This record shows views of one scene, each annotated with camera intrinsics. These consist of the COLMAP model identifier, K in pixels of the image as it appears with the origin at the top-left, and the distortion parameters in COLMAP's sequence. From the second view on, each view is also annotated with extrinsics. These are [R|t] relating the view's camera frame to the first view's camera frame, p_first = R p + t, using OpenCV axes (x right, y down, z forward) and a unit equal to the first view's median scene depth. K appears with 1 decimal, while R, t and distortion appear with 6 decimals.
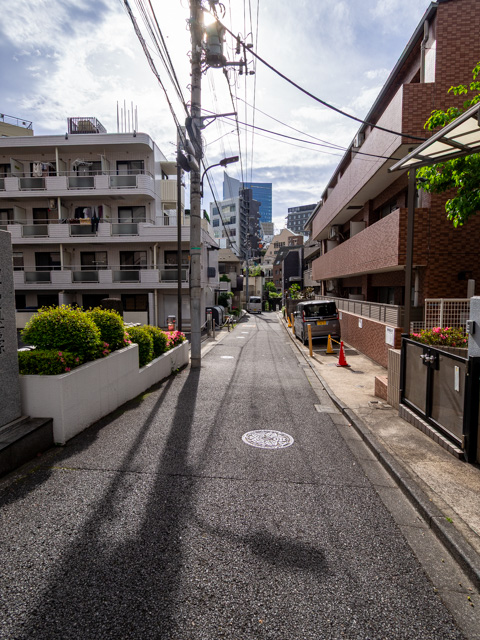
lens RADIAL K [[336.1, 0, 240.0], [0, 336.1, 320.0], [0, 0, 1]] dist [-0.001225, -0.003851]
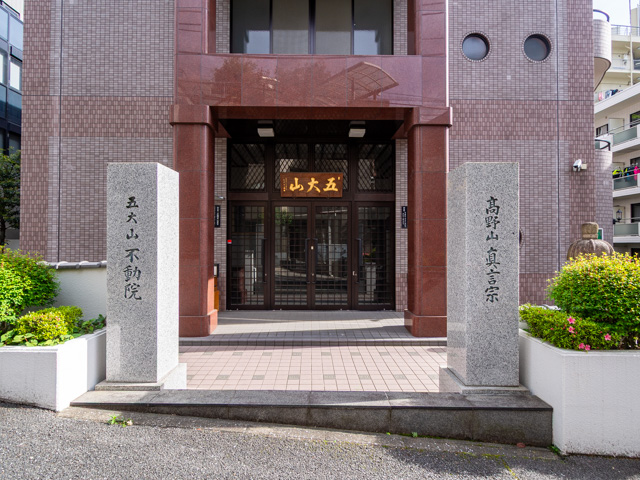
lens RADIAL K [[336.1, 0, 314.7], [0, 336.1, 239.9], [0, 0, 1]] dist [-0.001225, -0.003851]
pose [[0.077202, -0.009809, -0.996967, 0.063792], [-0.097687, 0.995066, -0.017355, -0.000644], [0.992218, 0.098730, 0.075863, 0.219167]]
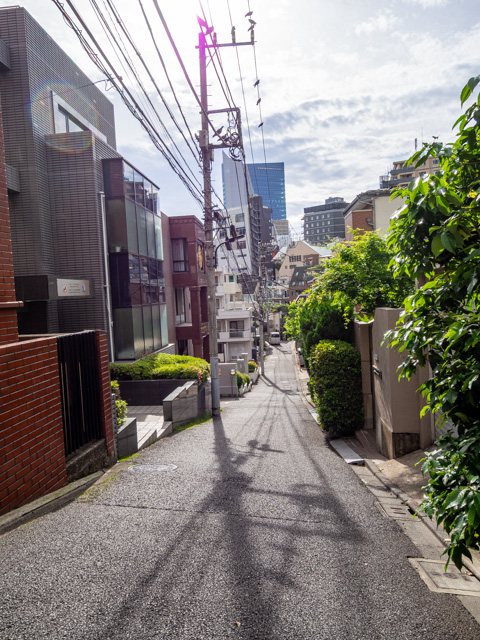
lens RADIAL K [[453.5, 0, 240.0], [0, 453.5, 320.0], [0, 0, 1]] dist [0.000100, -0.000080]
pose [[0.998265, -0.054548, -0.022191, -0.067836], [0.053515, 0.997564, -0.044743, -0.061784], [0.024577, 0.043478, 0.998752, -1.100068]]
